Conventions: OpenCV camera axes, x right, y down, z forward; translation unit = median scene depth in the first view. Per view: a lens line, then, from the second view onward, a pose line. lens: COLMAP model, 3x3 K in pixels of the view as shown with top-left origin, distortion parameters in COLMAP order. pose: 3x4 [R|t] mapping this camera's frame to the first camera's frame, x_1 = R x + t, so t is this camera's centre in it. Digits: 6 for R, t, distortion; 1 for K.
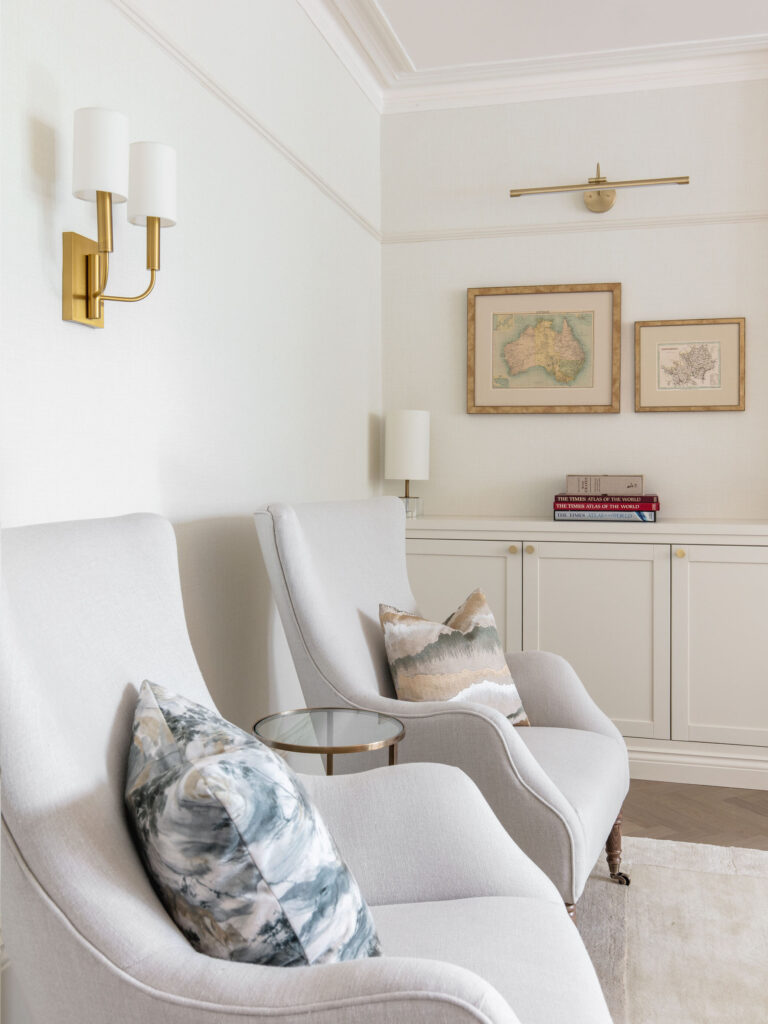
lens RADIAL K [[946.0, 0, 391.6], [0, 946.0, 476.3], [0, 0, 1]] dist [0.000987, 0.000000]
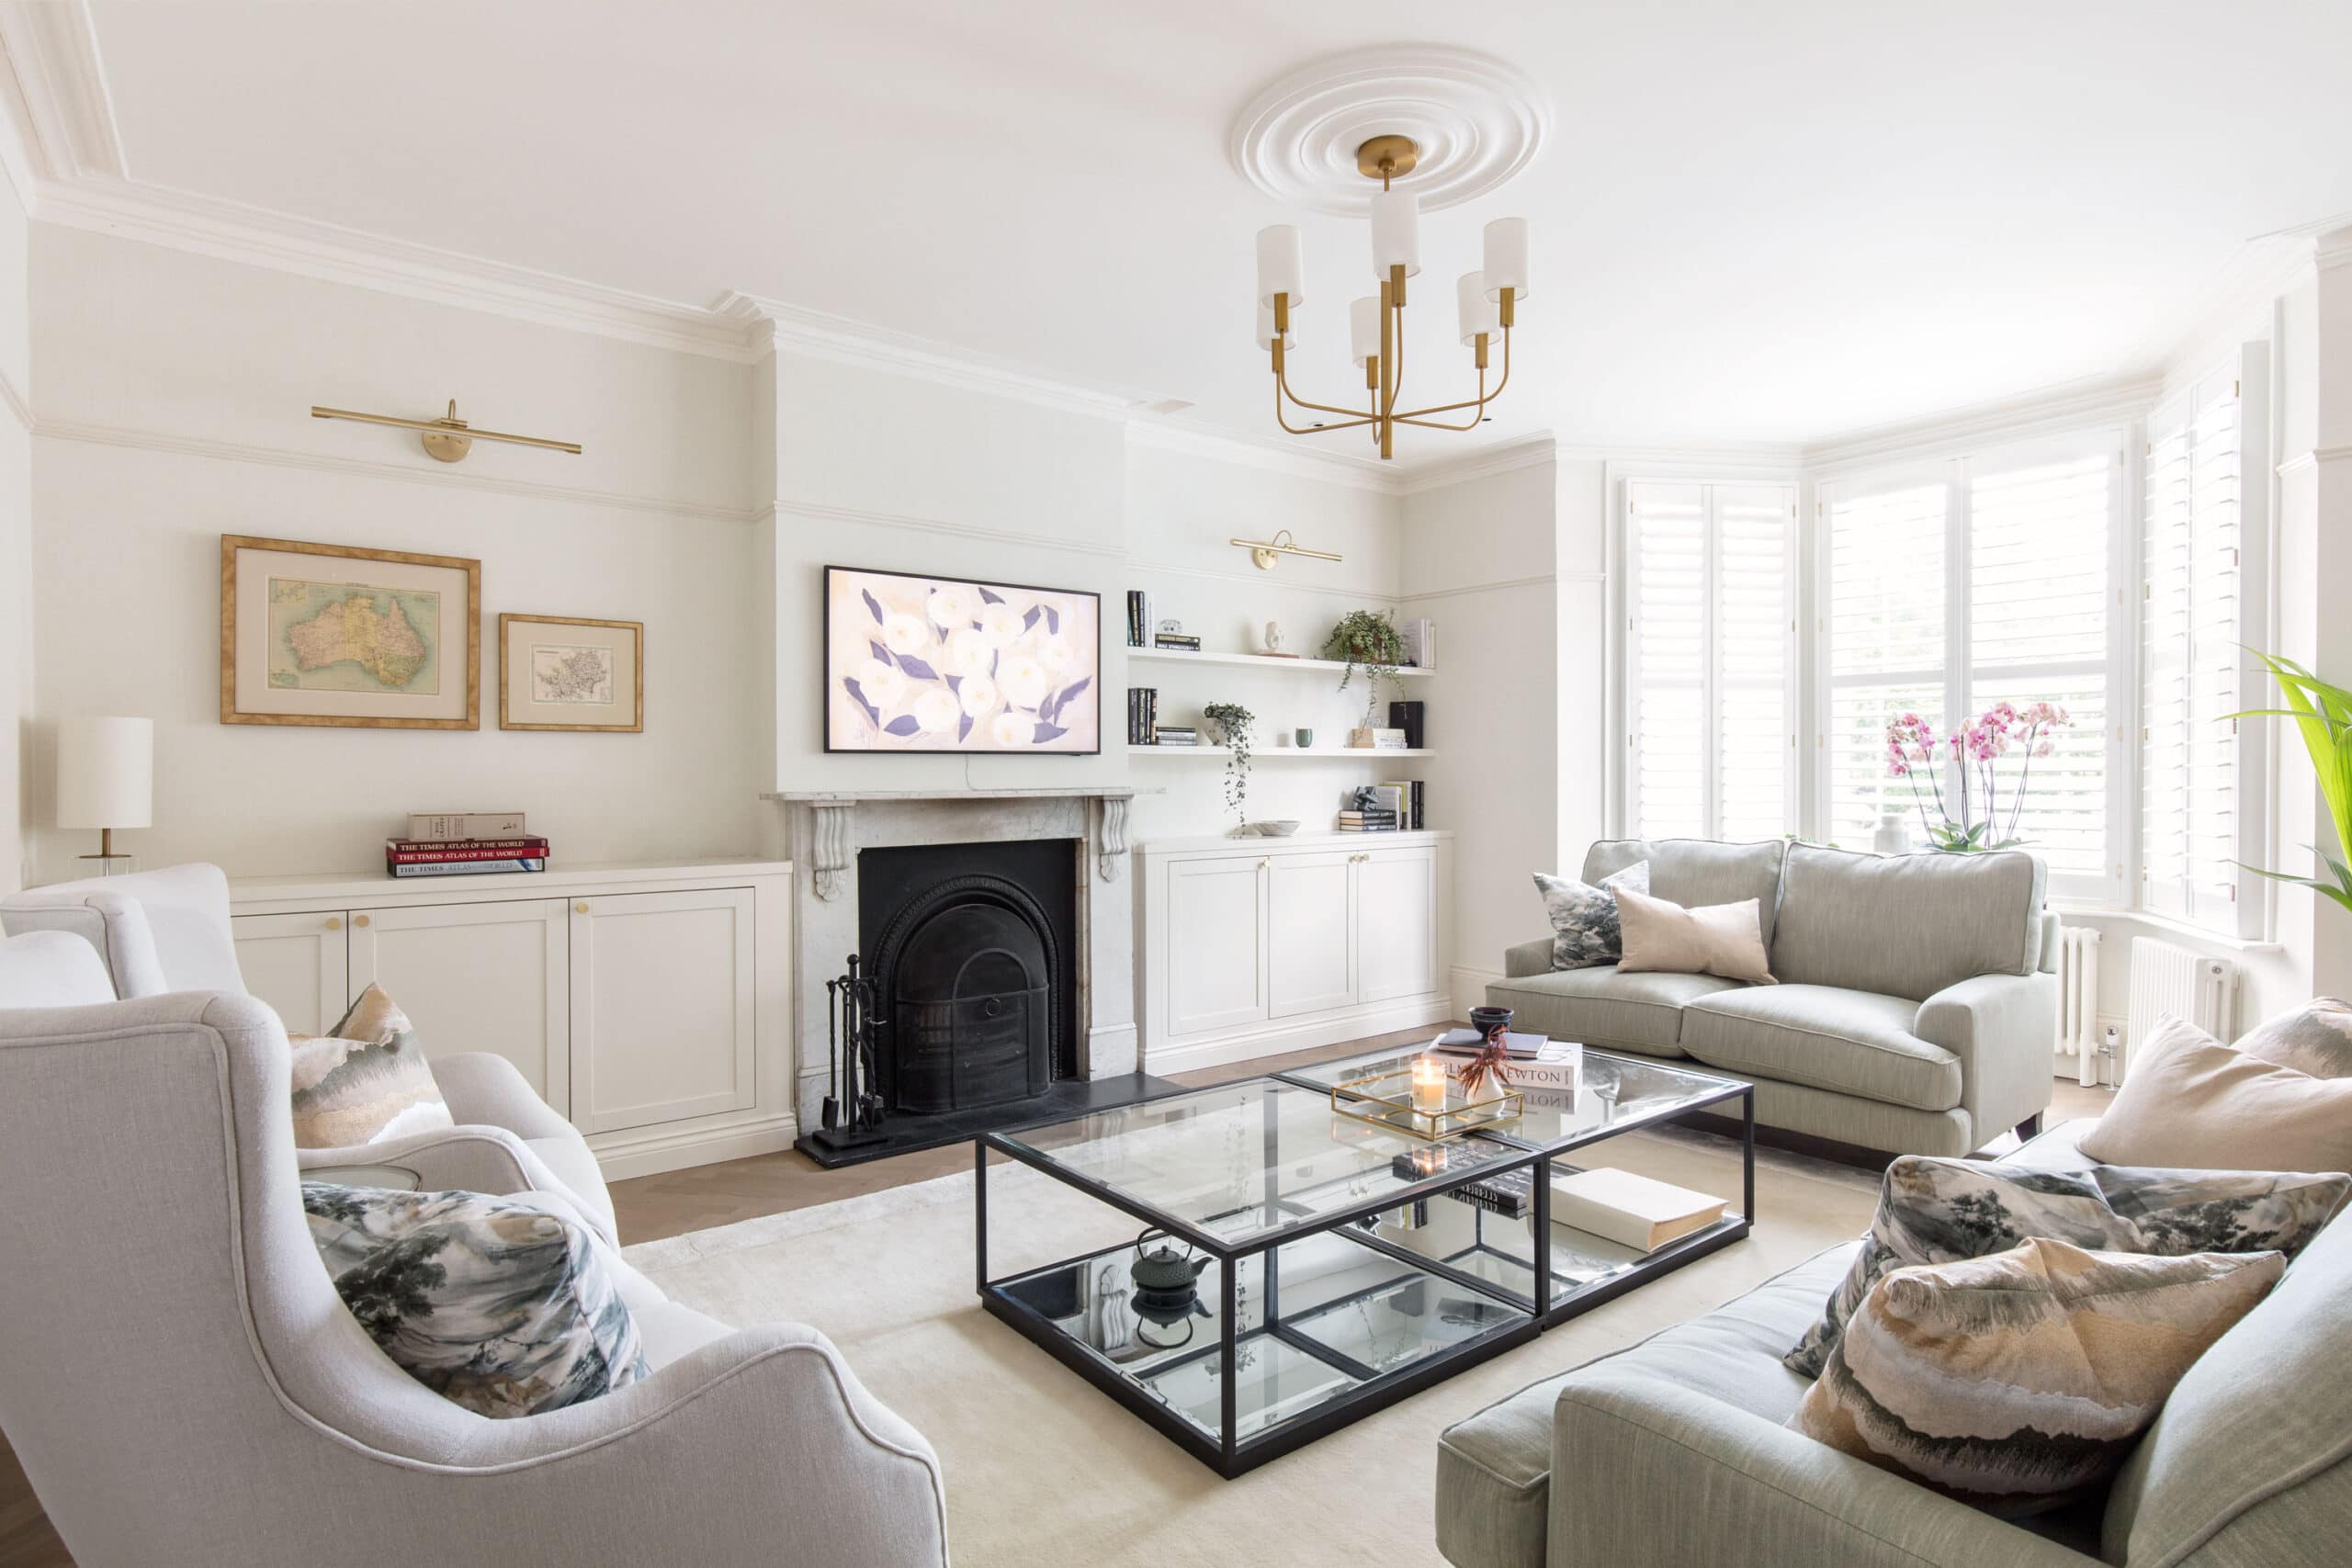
lens RADIAL K [[1231.3, 0, 1176.0], [0, 1231.3, 783.0], [0, 0, 1]] dist [0.011996, 0.000918]
pose [[0.622185, -0.008522, 0.782824, -0.194618], [0.005175, 0.999964, 0.006772, -0.028835], [-0.782853, -0.000163, 0.622207, -0.062583]]
